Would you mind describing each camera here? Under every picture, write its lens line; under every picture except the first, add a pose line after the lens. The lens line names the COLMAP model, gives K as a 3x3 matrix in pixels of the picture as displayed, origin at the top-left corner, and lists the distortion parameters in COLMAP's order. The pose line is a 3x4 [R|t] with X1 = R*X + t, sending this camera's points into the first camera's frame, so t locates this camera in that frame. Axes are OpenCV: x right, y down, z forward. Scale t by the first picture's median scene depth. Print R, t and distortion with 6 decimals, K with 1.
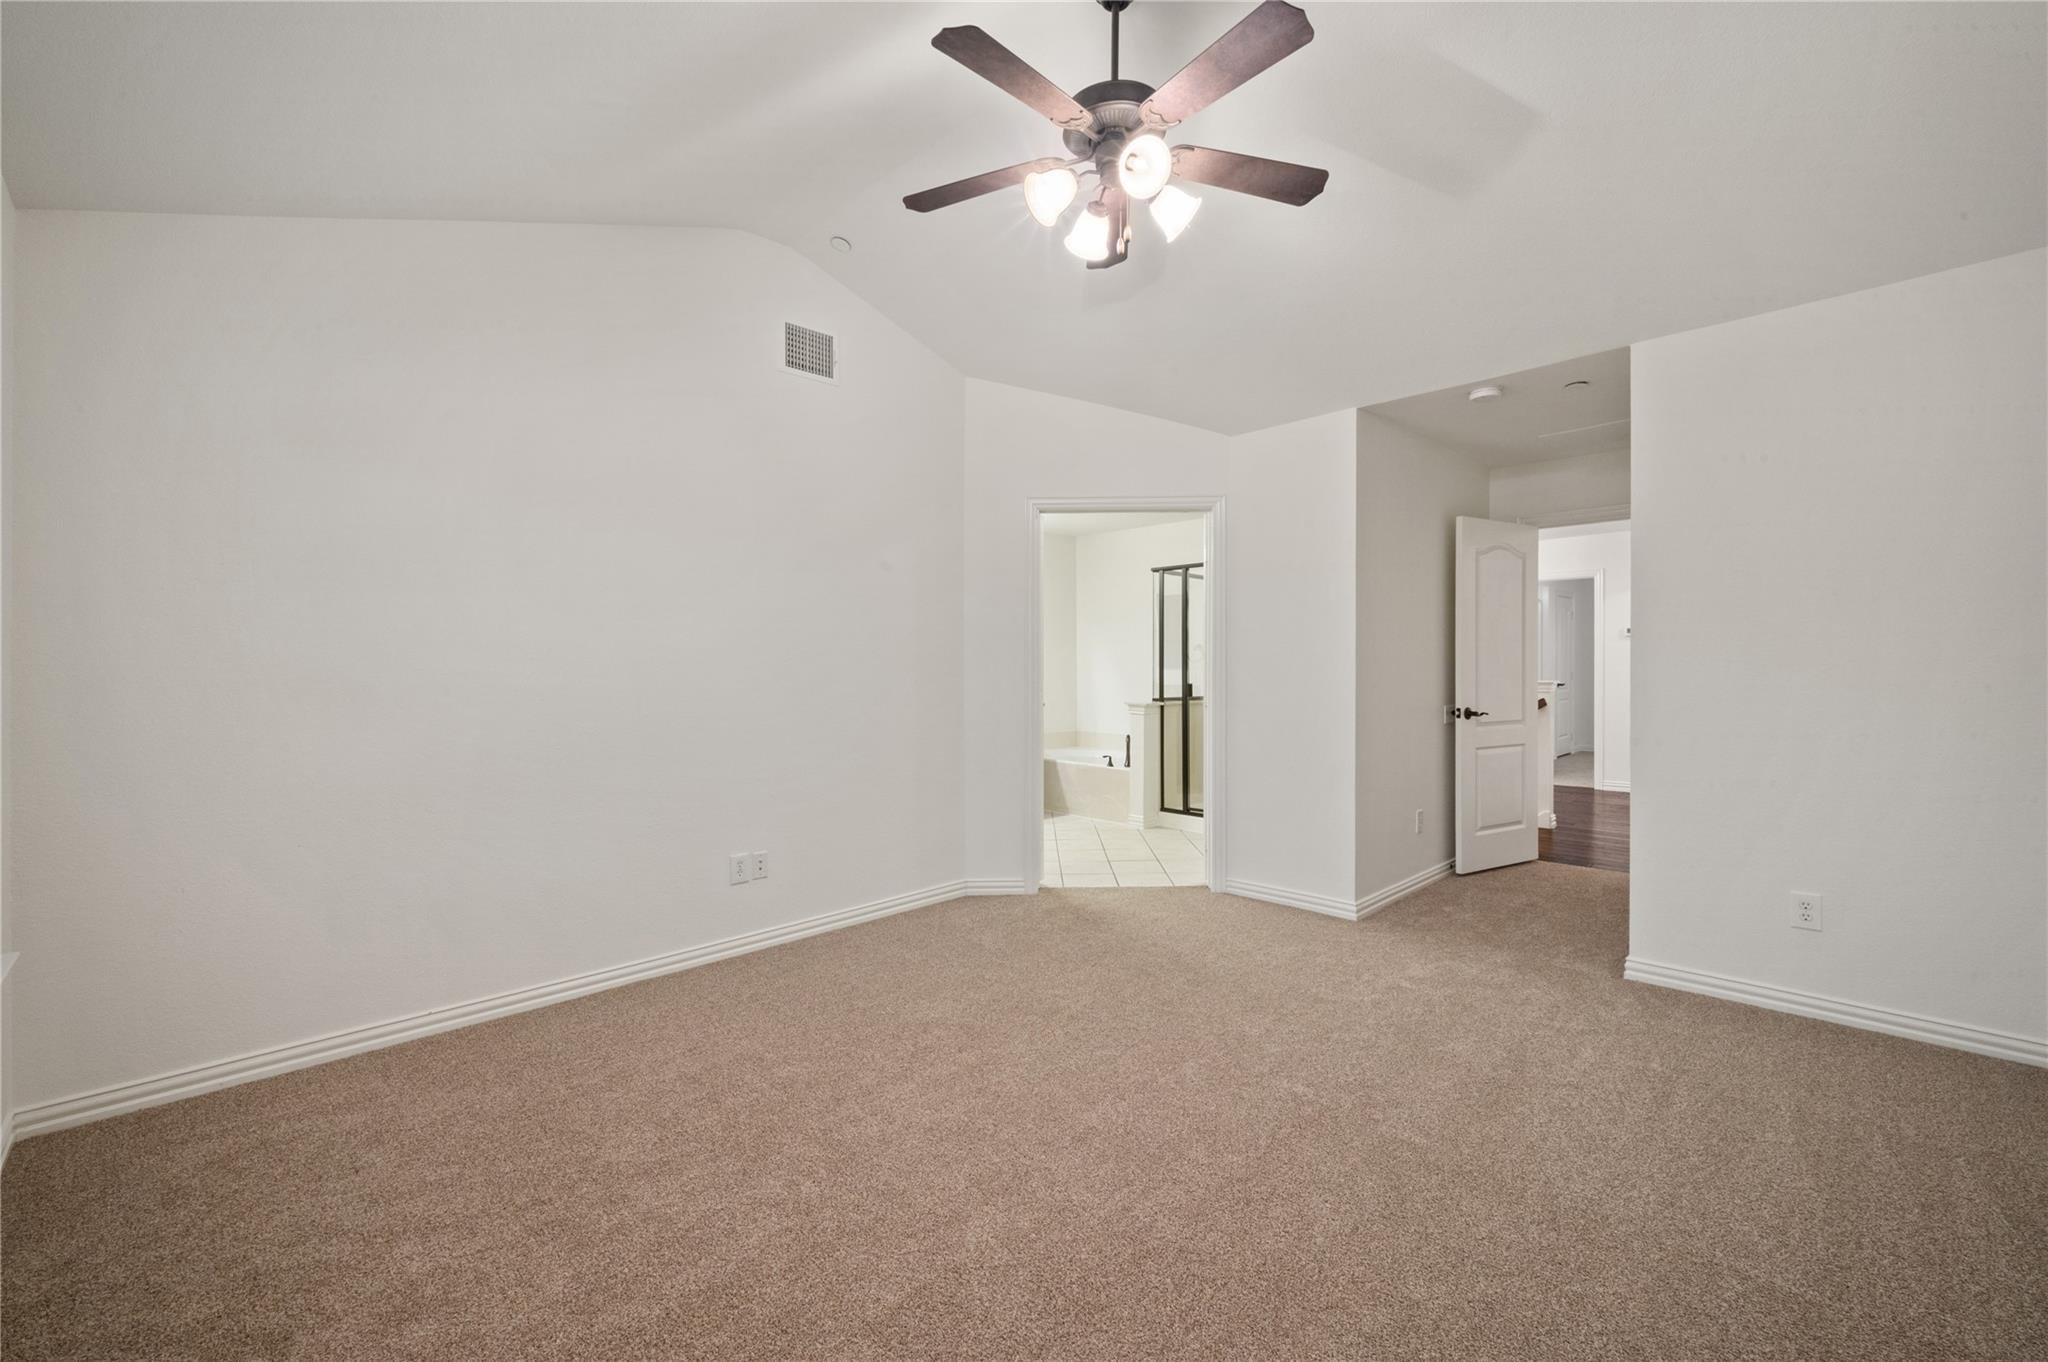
lens RADIAL K [[839.1, 0, 1007.6], [0, 839.1, 674.6], [0, 0, 1]] dist [0.002845, -0.000401]
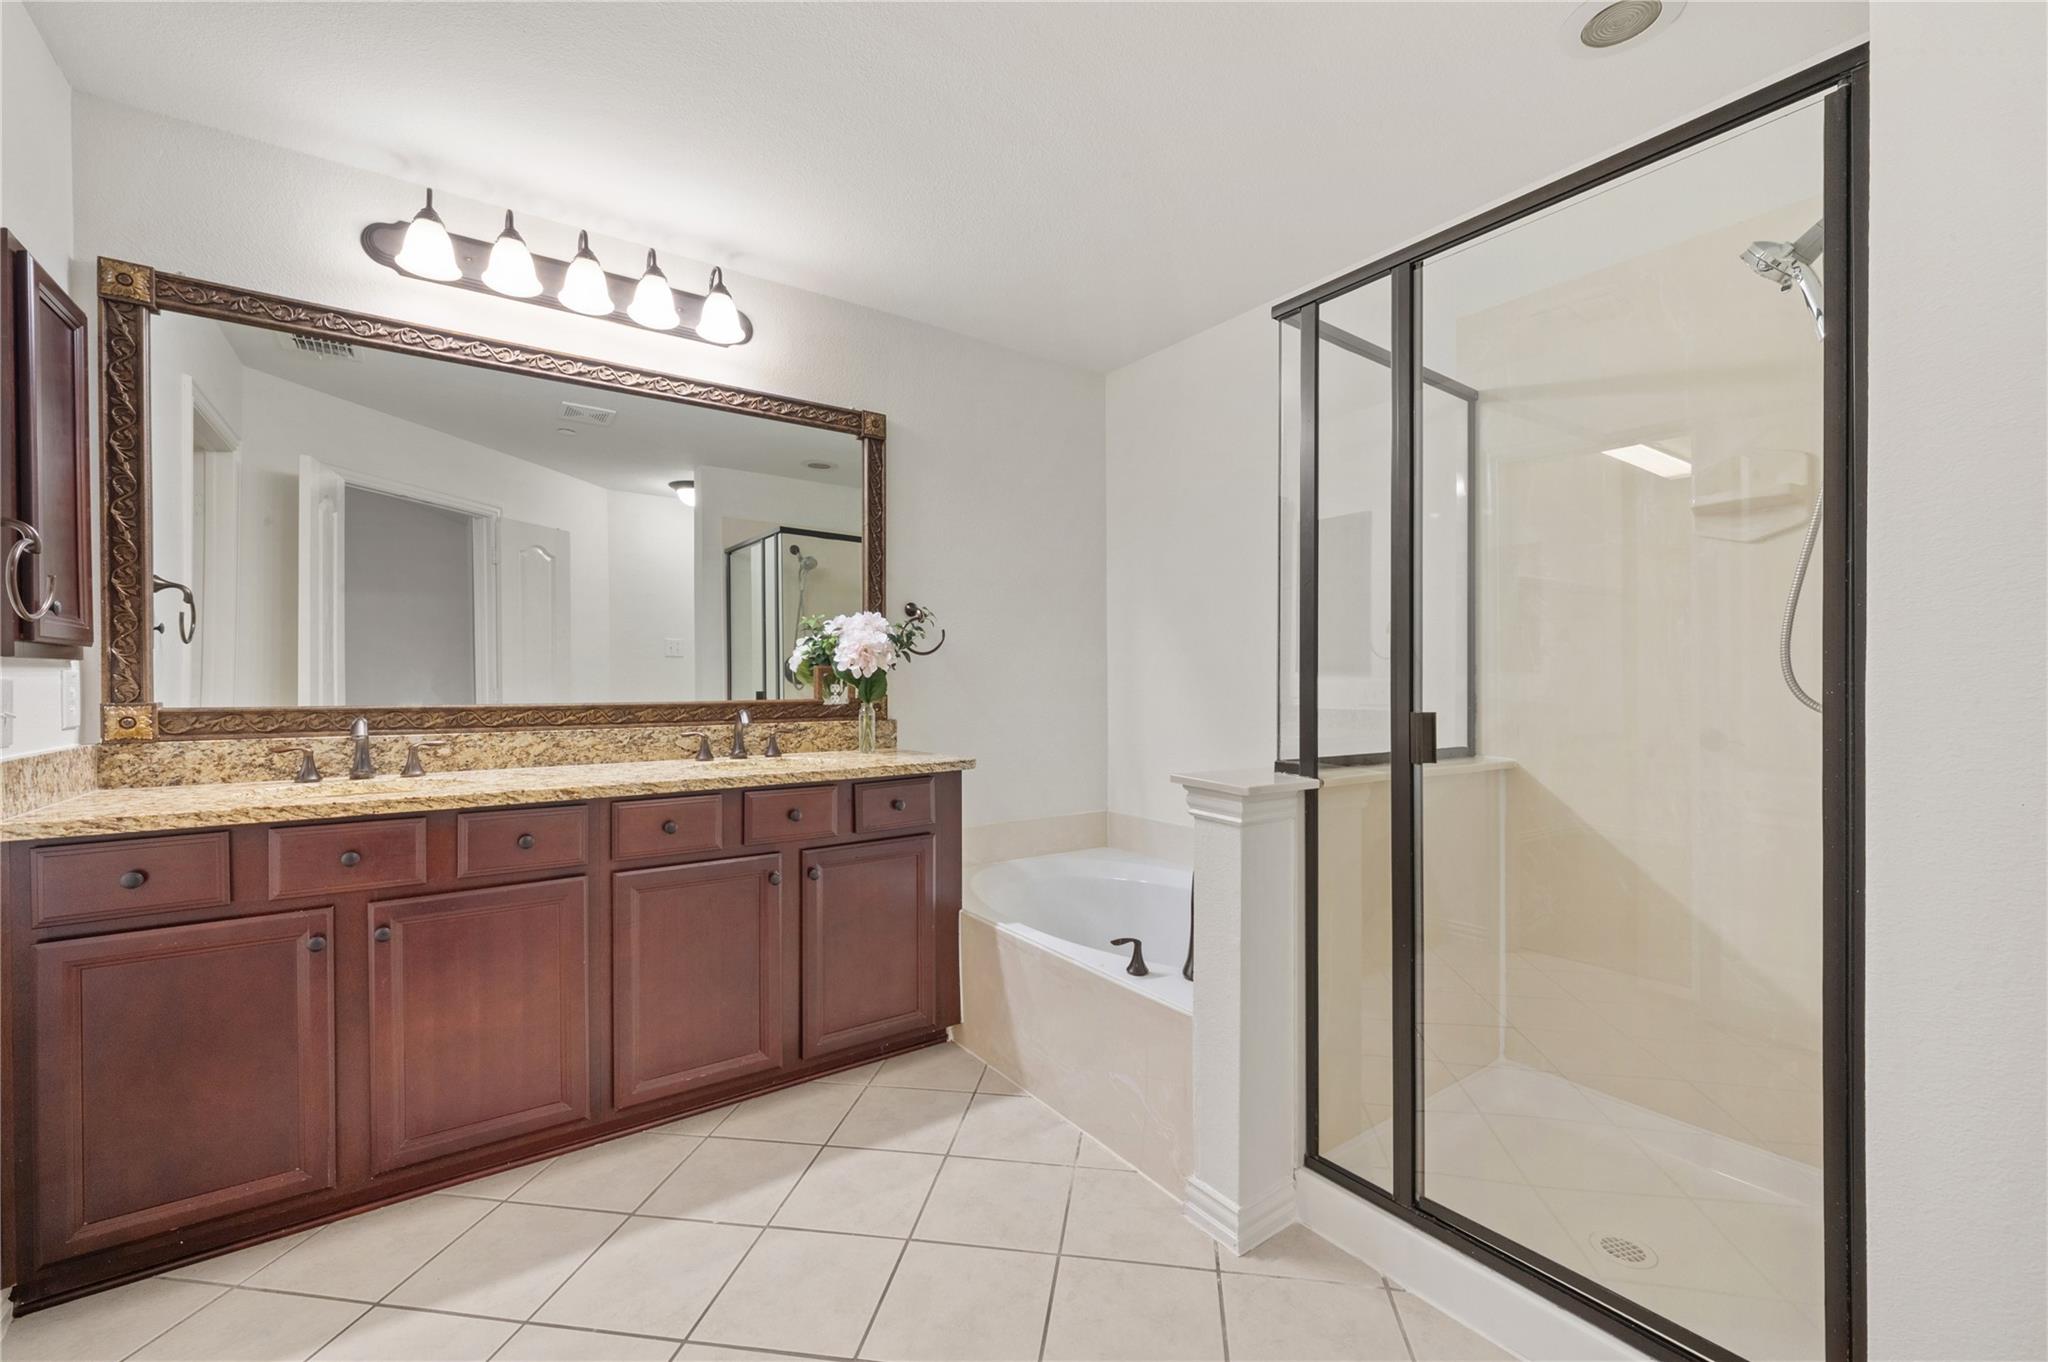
lens RADIAL K [[839.1, 0, 1017.7], [0, 839.1, 683.1], [0, 0, 1]] dist [0.002845, -0.000401]
pose [[0.986568, 0.001392, -0.163346, 0.134931], [-0.002093, 0.999989, -0.004120, 0.003798], [0.163339, 0.004406, 0.986560, 0.717832]]
